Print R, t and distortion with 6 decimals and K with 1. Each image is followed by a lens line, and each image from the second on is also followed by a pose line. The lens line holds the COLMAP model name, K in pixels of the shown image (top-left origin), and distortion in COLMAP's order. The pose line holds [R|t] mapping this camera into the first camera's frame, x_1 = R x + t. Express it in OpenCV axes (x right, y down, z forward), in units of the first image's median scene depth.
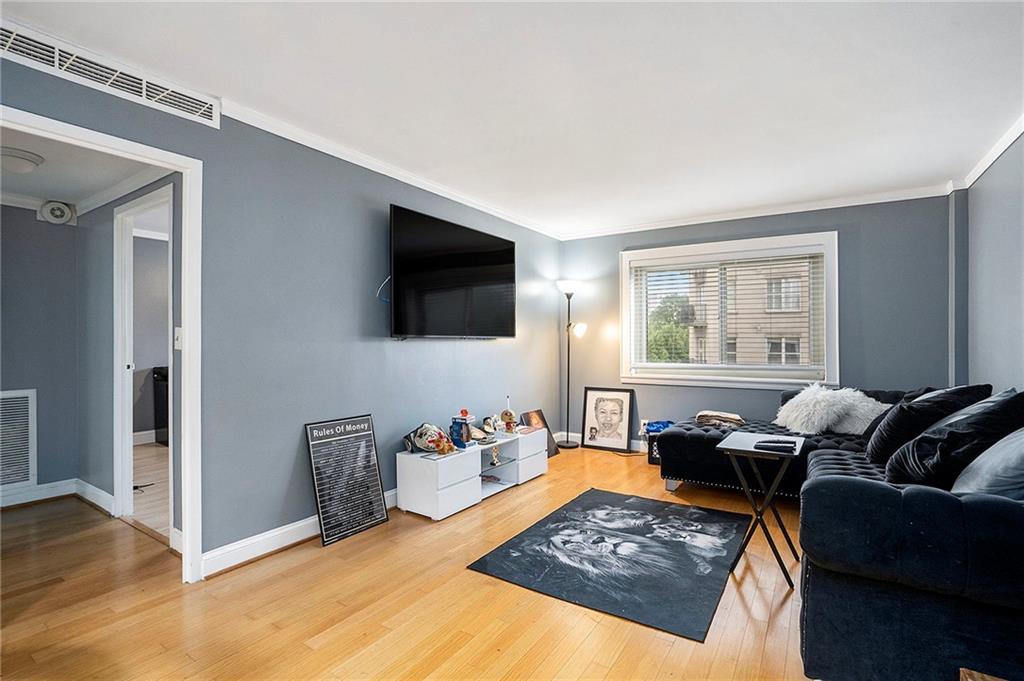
lens RADIAL K [[485.2, 0, 508.7], [0, 485.2, 336.9], [0, 0, 1]] dist [-0.026671, 0.000785]
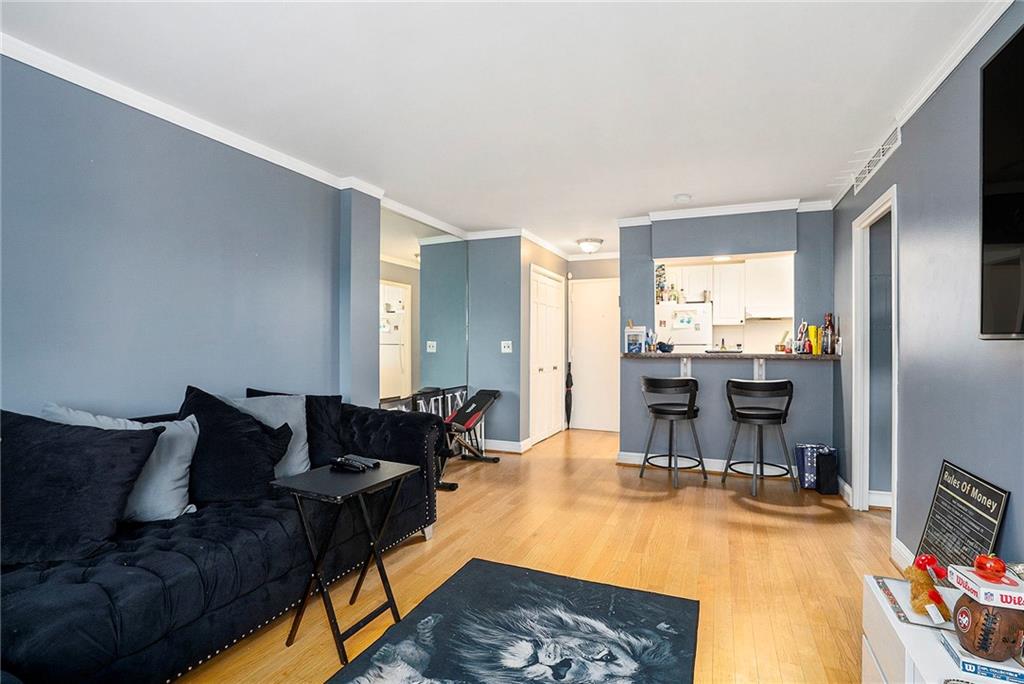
lens RADIAL K [[485.2, 0, 508.7], [0, 485.2, 338.4], [0, 0, 1]] dist [-0.026671, 0.000785]
pose [[-0.985443, -0.007178, -0.169856, 0.388319], [-0.004139, 0.999825, -0.018238, 0.013189], [0.169958, -0.017269, -0.985300, 1.722801]]
